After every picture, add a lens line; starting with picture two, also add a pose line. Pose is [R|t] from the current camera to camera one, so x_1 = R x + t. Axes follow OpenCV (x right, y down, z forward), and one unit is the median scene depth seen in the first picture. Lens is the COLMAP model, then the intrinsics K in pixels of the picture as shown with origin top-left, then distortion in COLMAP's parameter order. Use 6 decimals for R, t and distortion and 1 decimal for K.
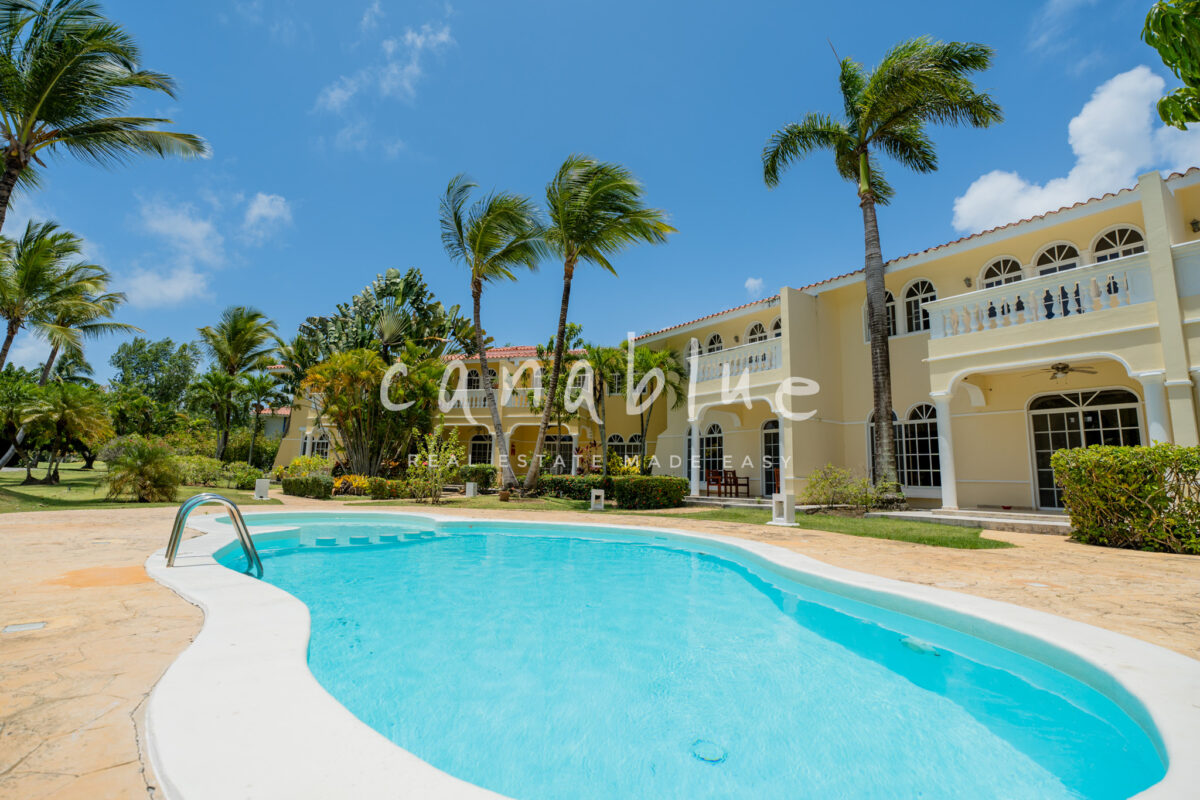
lens RADIAL K [[539.5, 0, 602.3], [0, 539.5, 406.6], [0, 0, 1]] dist [0.001144, 0.000986]
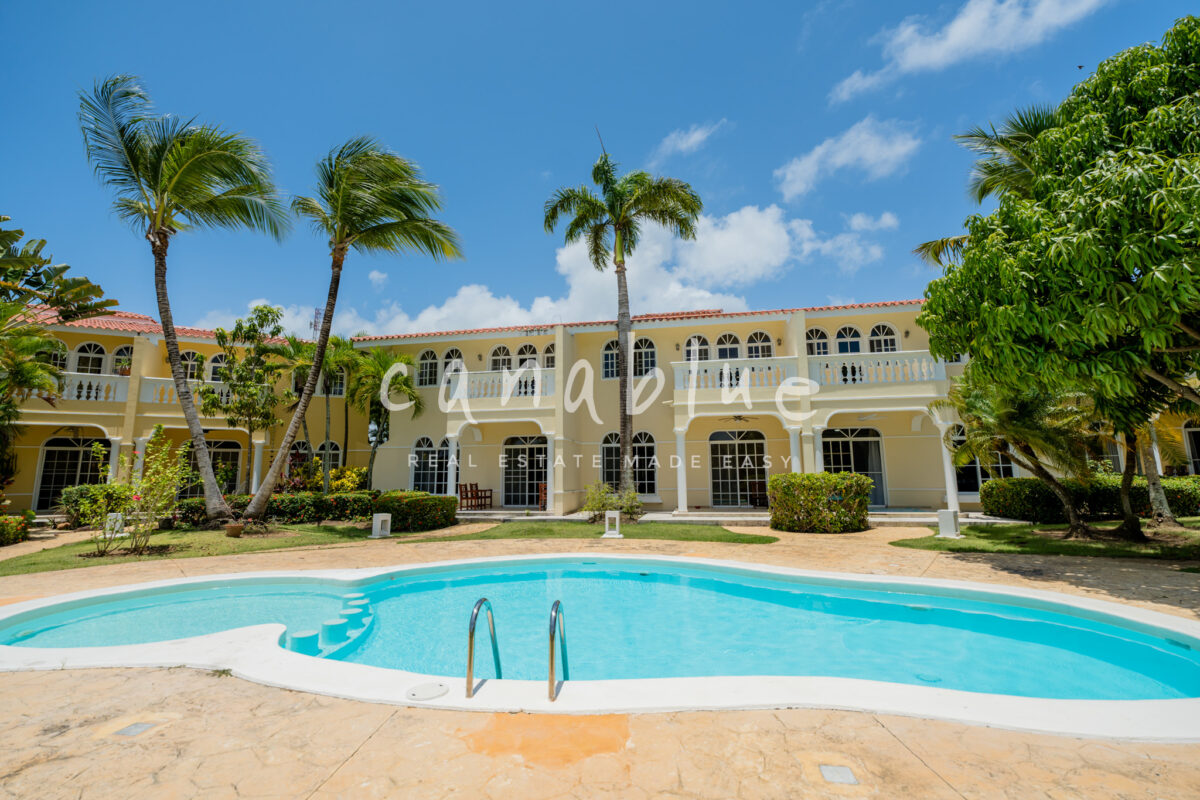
lens RADIAL K [[539.5, 0, 594.6], [0, 539.5, 397.7], [0, 0, 1]] dist [0.001144, 0.000986]
pose [[0.739836, 0.072931, 0.668823, -0.362353], [-0.065292, 0.997198, -0.036514, -0.030045], [-0.669612, -0.016654, 0.742524, 0.090952]]
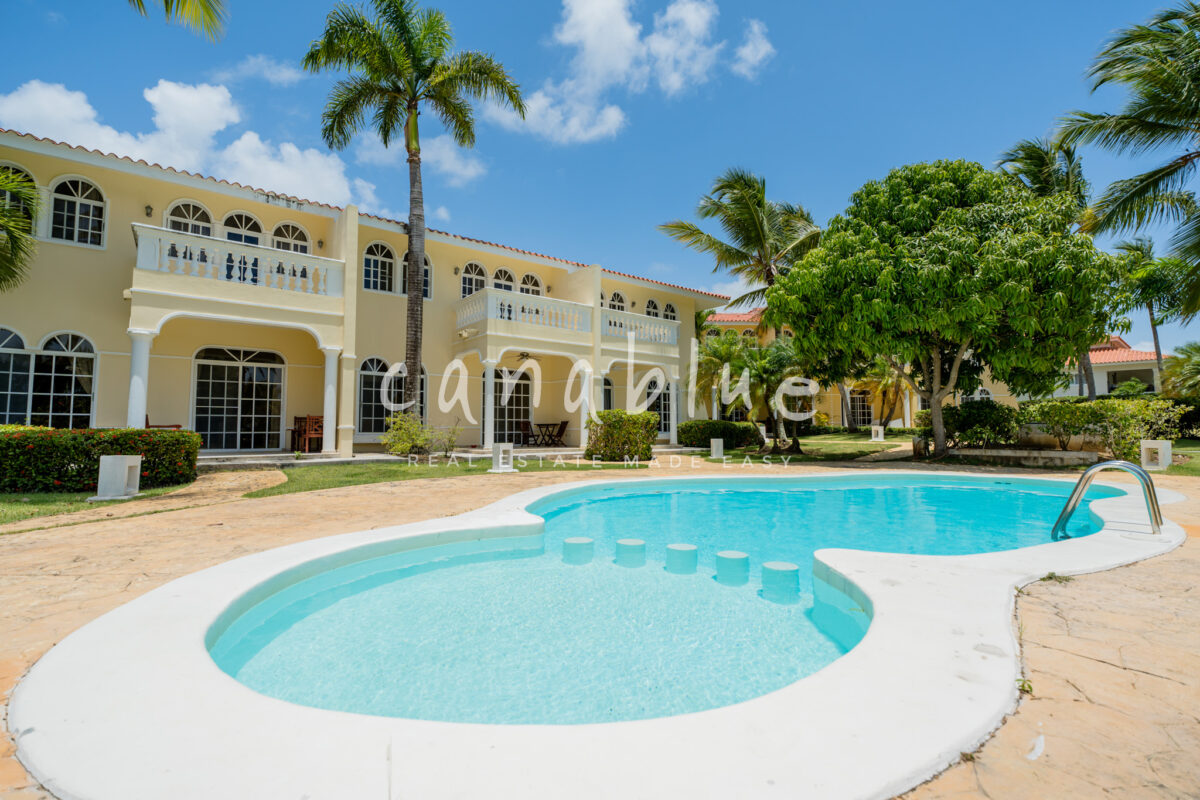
lens RADIAL K [[539.5, 0, 599.5], [0, 539.5, 399.2], [0, 0, 1]] dist [0.001144, 0.000986]
pose [[-0.040973, 0.043048, 0.998232, -0.511913], [-0.128547, 0.990541, -0.047993, 0.073444], [-0.990857, -0.130286, -0.035052, 0.599845]]
